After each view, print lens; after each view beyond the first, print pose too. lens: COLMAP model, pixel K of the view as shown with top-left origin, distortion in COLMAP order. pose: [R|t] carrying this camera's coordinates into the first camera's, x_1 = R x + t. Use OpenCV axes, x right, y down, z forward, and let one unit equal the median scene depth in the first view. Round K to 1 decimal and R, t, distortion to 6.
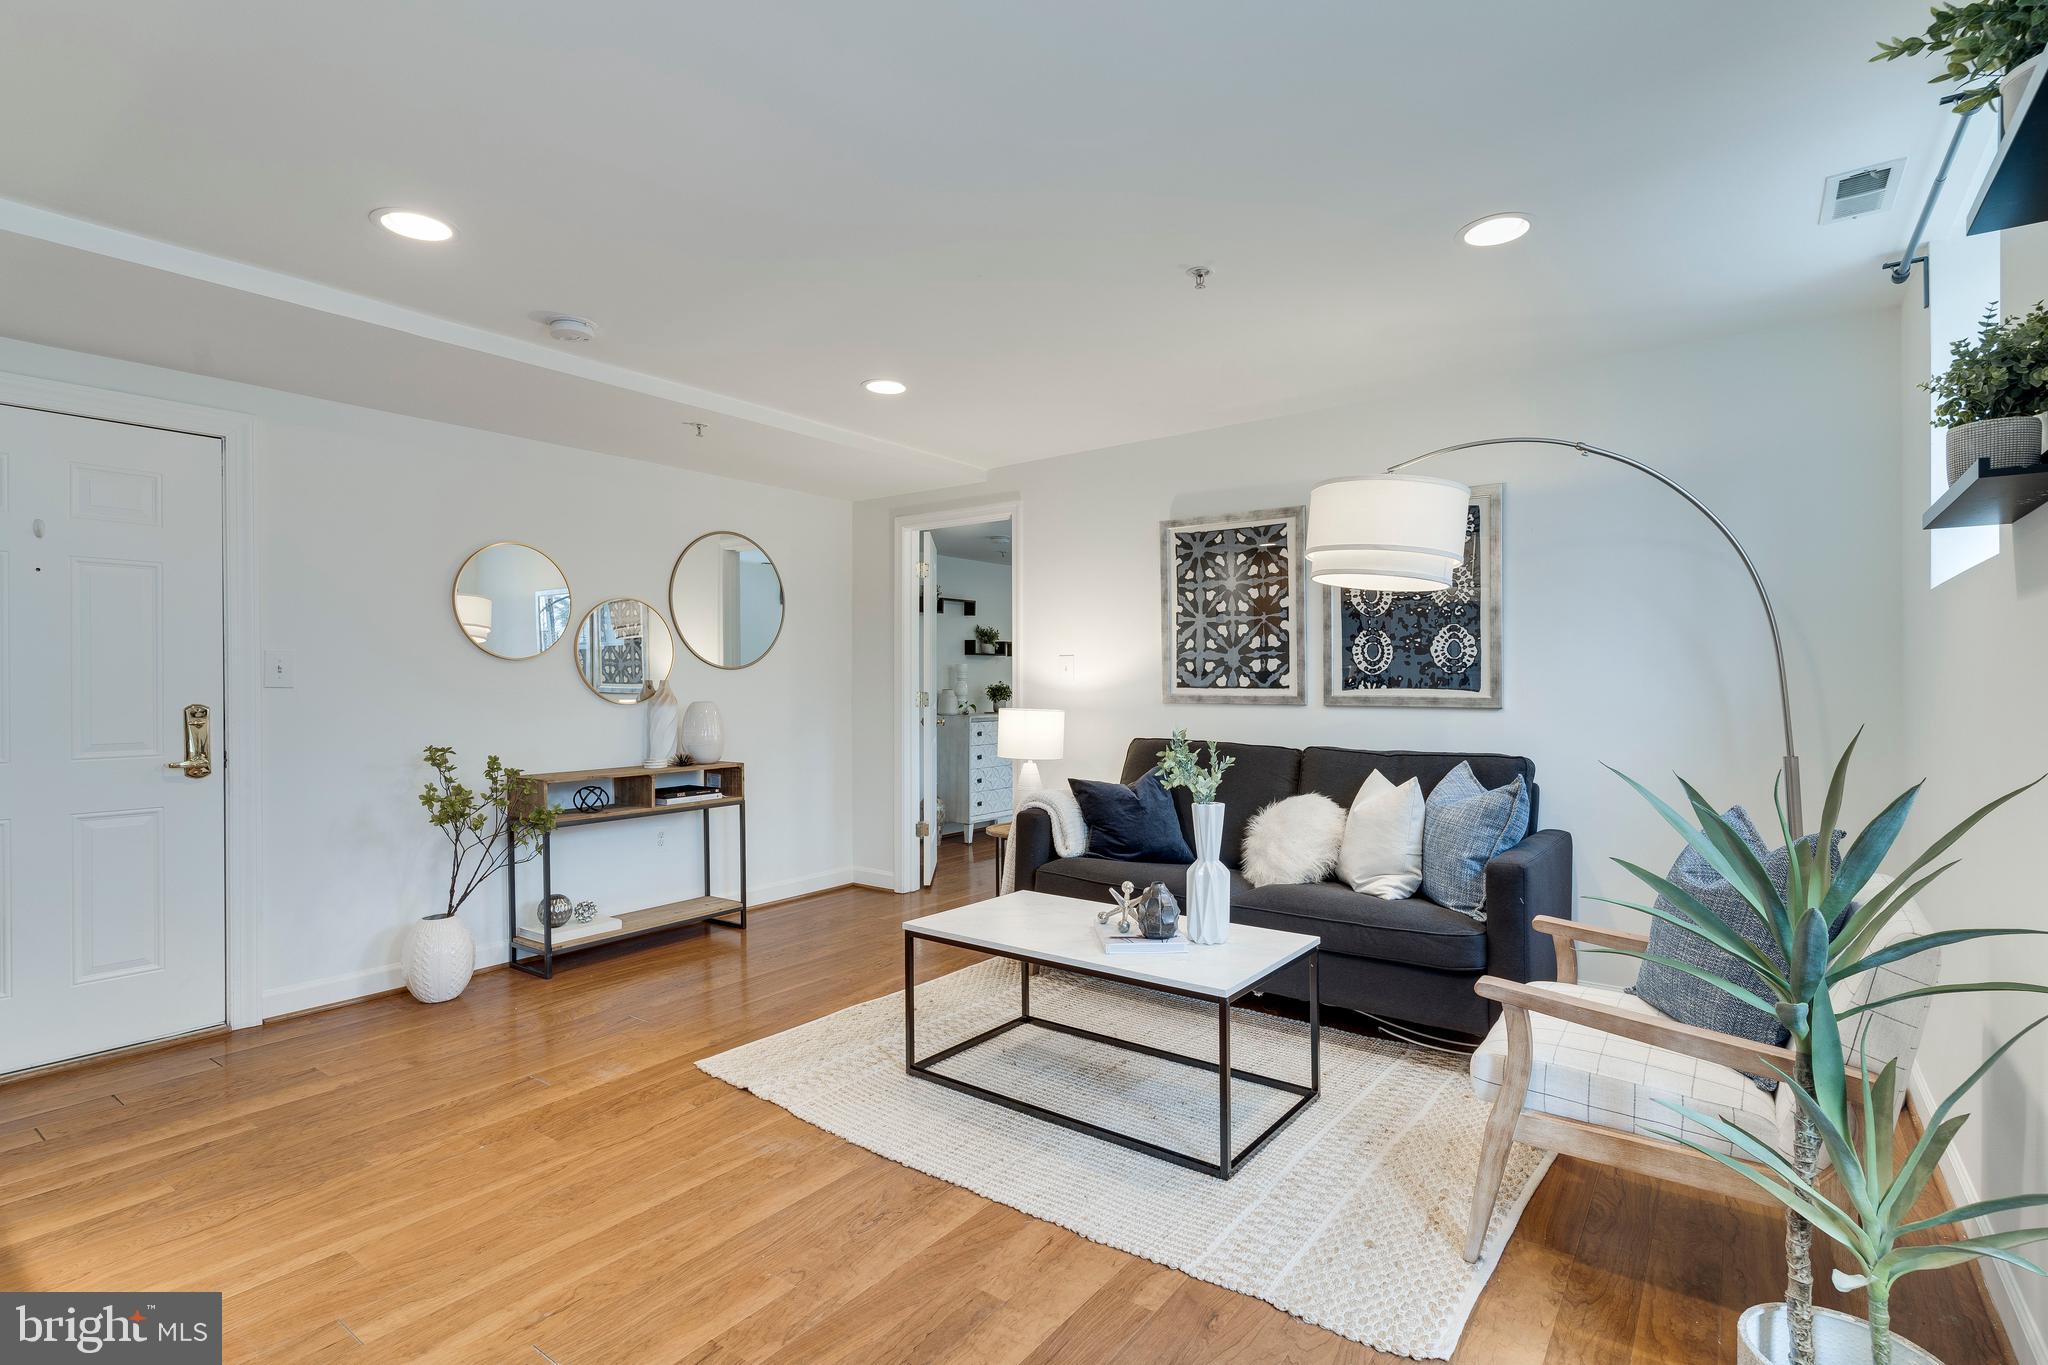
lens RADIAL K [[984.8, 0, 1025.6], [0, 984.8, 687.4], [0, 0, 1]] dist [0.001277, 0.000225]
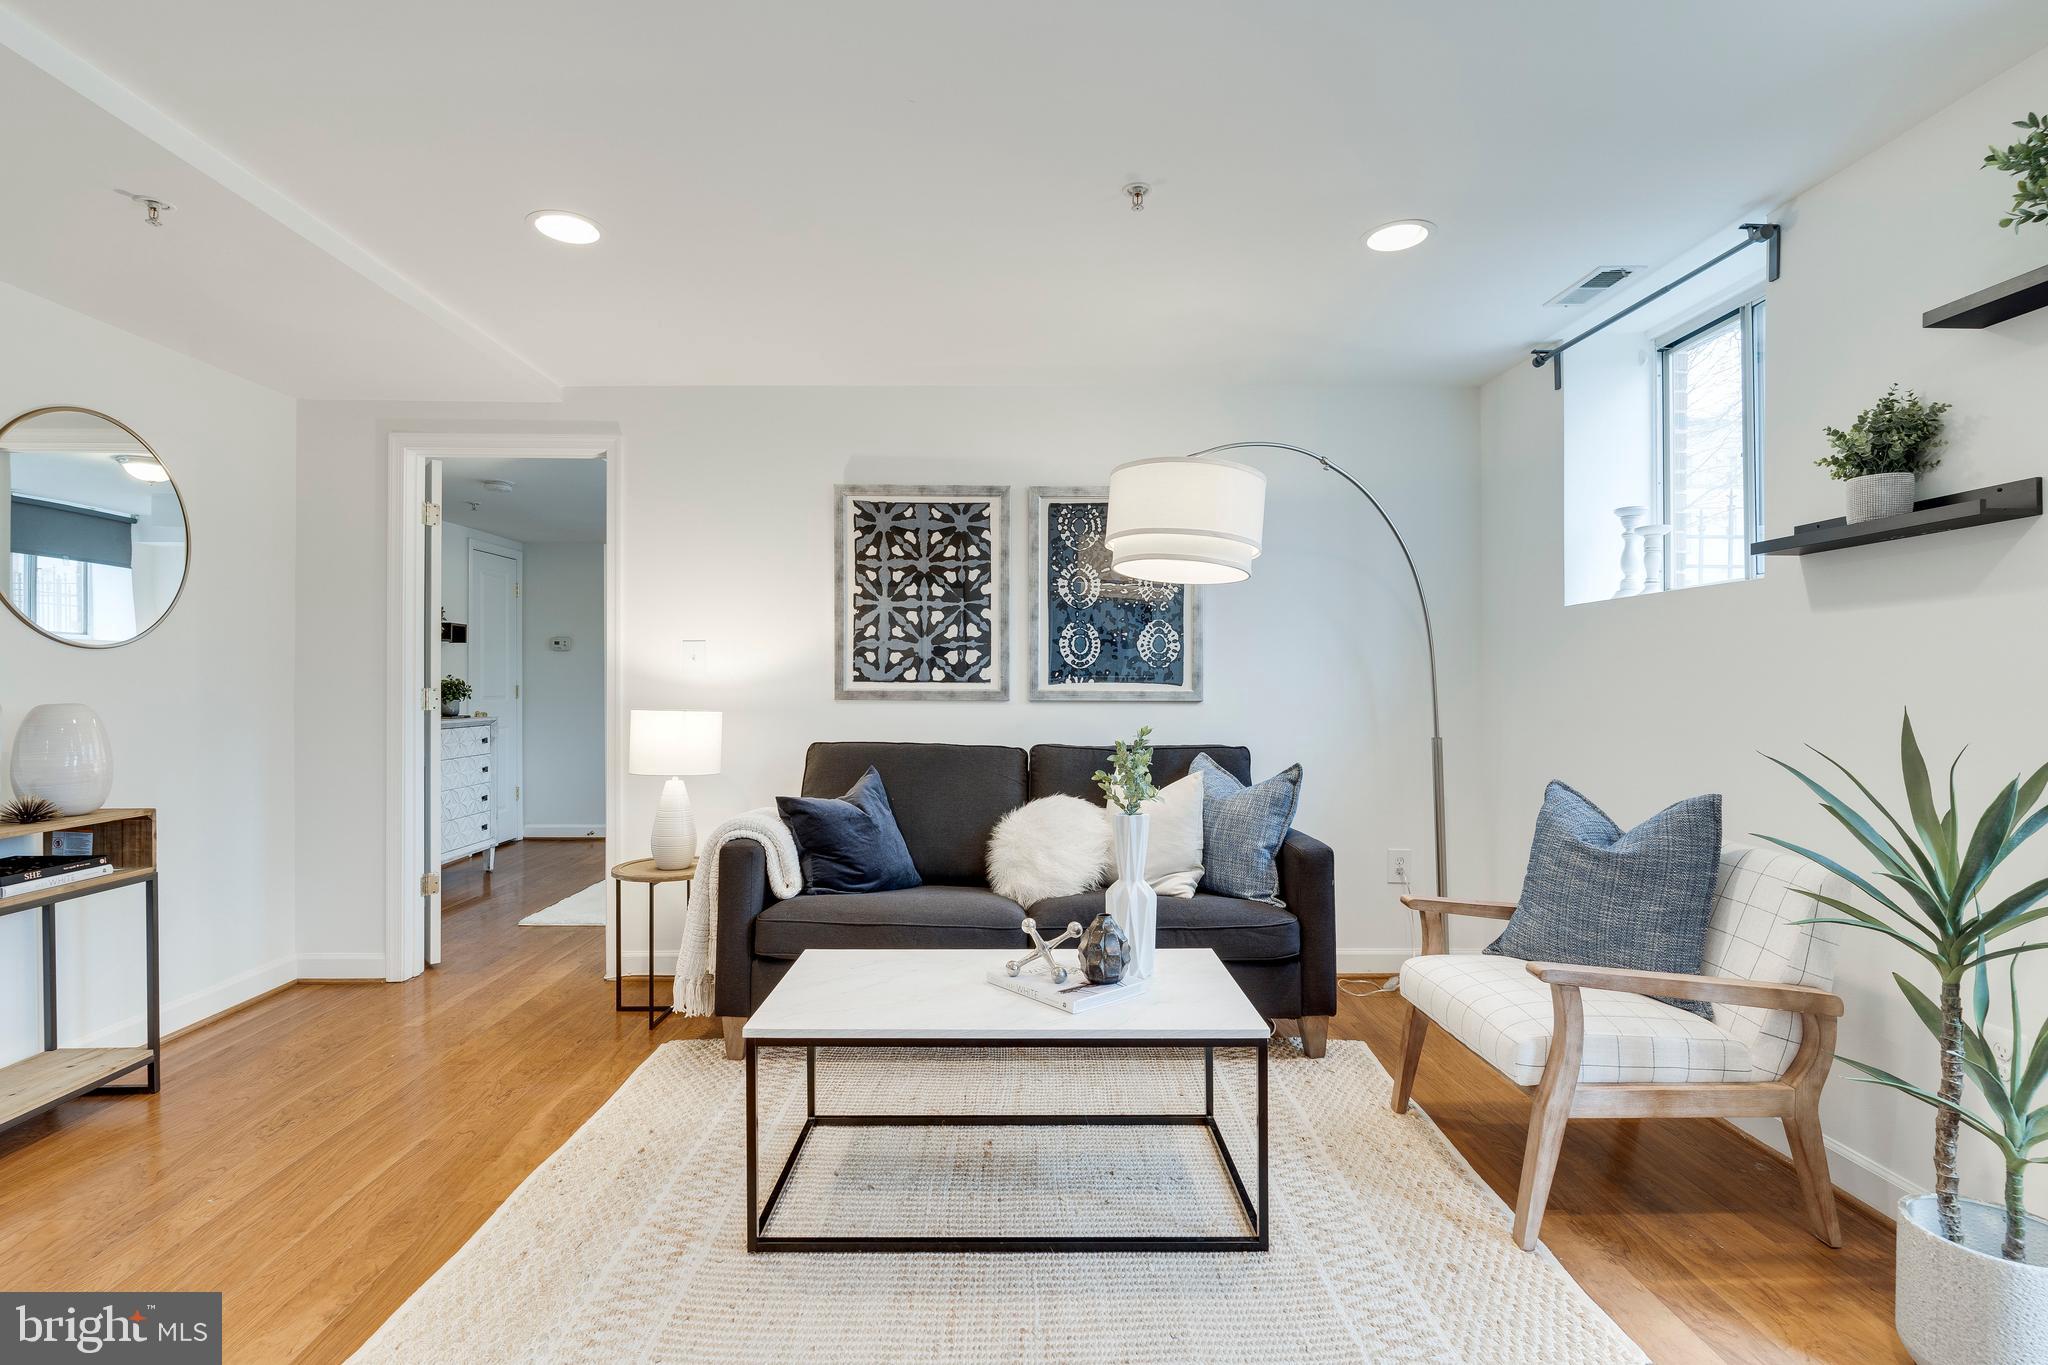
lens RADIAL K [[989.7, 0, 1024.6], [0, 989.7, 684.2], [0, 0, 1]] dist [0.001513, -0.000067]
pose [[0.787738, 0.001969, 0.616007, -0.275312], [-0.000441, 0.999996, -0.002631, 0.004967], [-0.616010, 0.001801, 0.787736, 0.249784]]
